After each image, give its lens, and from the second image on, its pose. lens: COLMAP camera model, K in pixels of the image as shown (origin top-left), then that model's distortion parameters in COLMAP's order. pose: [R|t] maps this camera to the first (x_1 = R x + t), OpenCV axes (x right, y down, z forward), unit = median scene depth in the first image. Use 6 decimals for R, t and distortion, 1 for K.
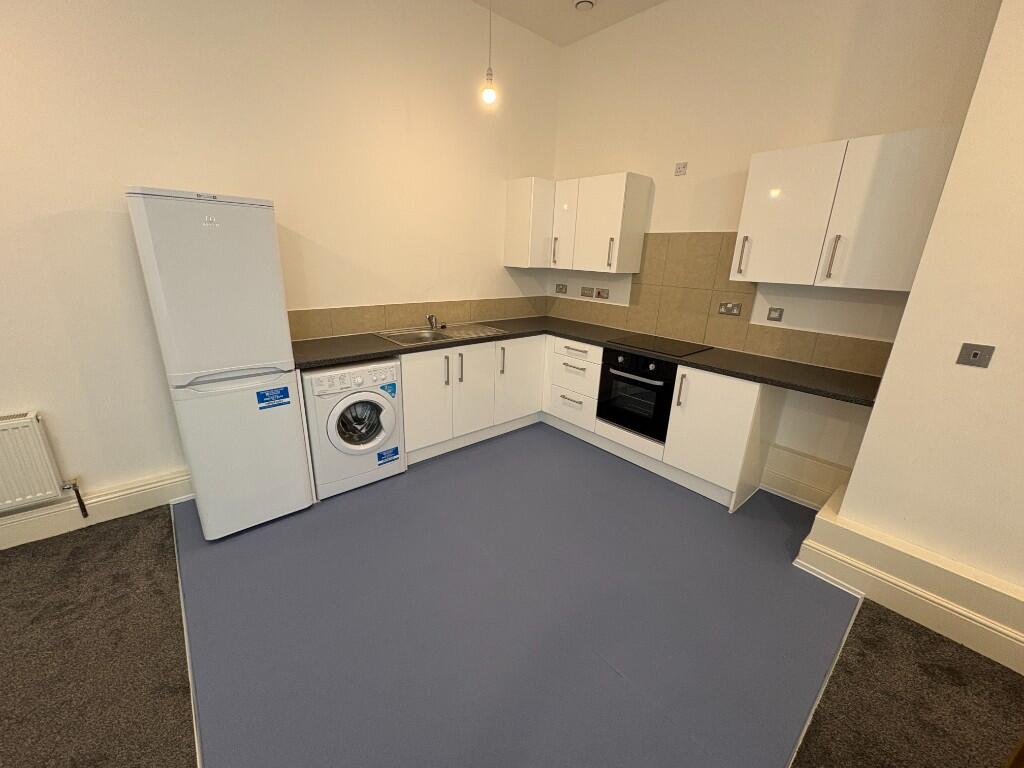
lens RADIAL K [[406.0, 0, 514.1], [0, 406.0, 381.6], [0, 0, 1]] dist [-0.000028, -0.000052]
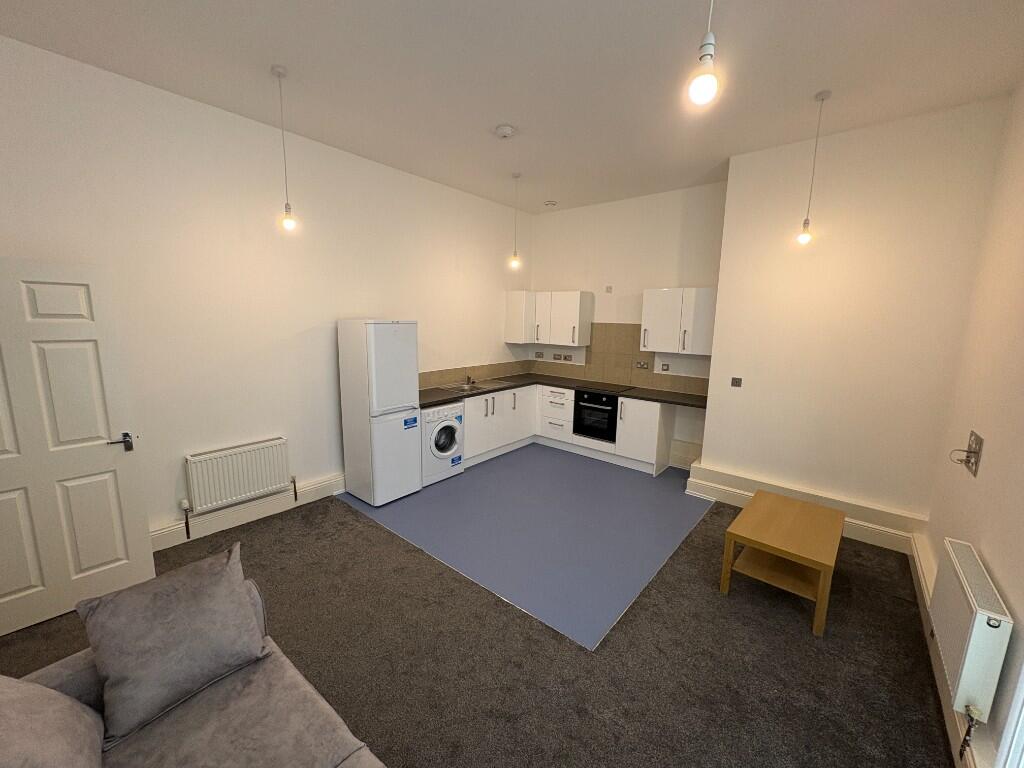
lens RADIAL K [[406.0, 0, 514.1], [0, 406.0, 381.6], [0, 0, 1]] dist [-0.000028, -0.000052]
pose [[0.986842, -0.041224, 0.156346, -0.310368], [0.062533, 0.989016, -0.133929, 0.097083], [-0.149108, 0.141944, 0.978580, -0.657971]]
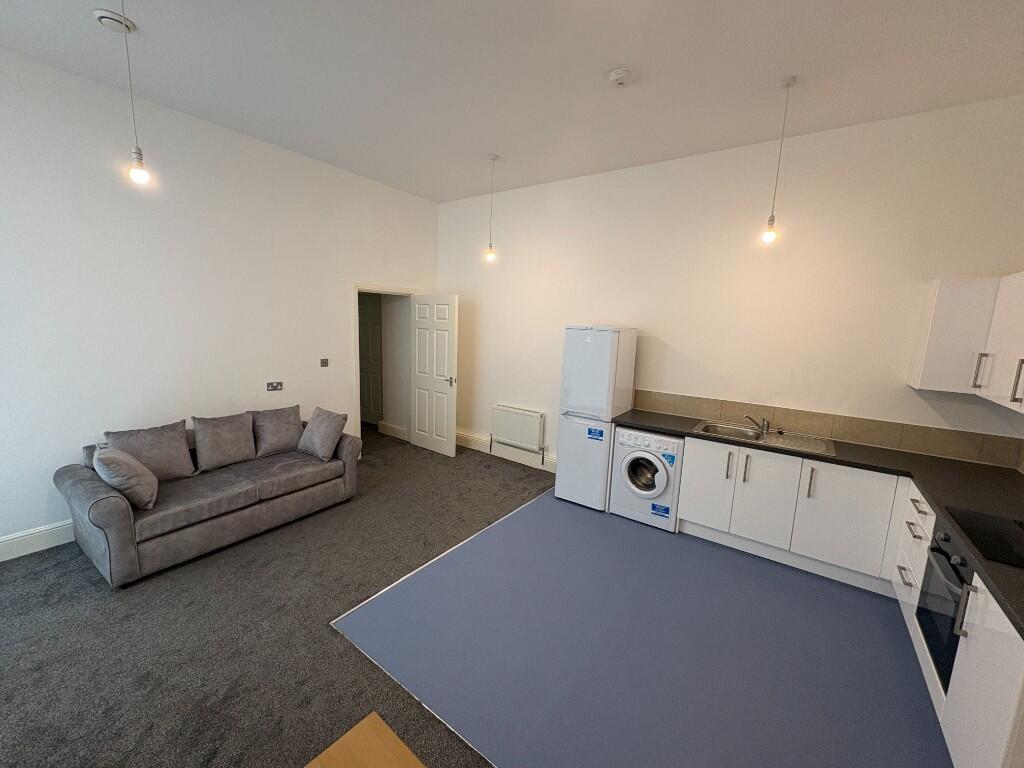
lens RADIAL K [[406.0, 0, 514.1], [0, 406.0, 381.6], [0, 0, 1]] dist [-0.000028, -0.000052]
pose [[0.225822, 0.117822, -0.967017, 0.736446], [-0.322190, 0.945830, 0.040001, -0.097757], [0.919347, 0.302530, 0.251551, 0.133361]]
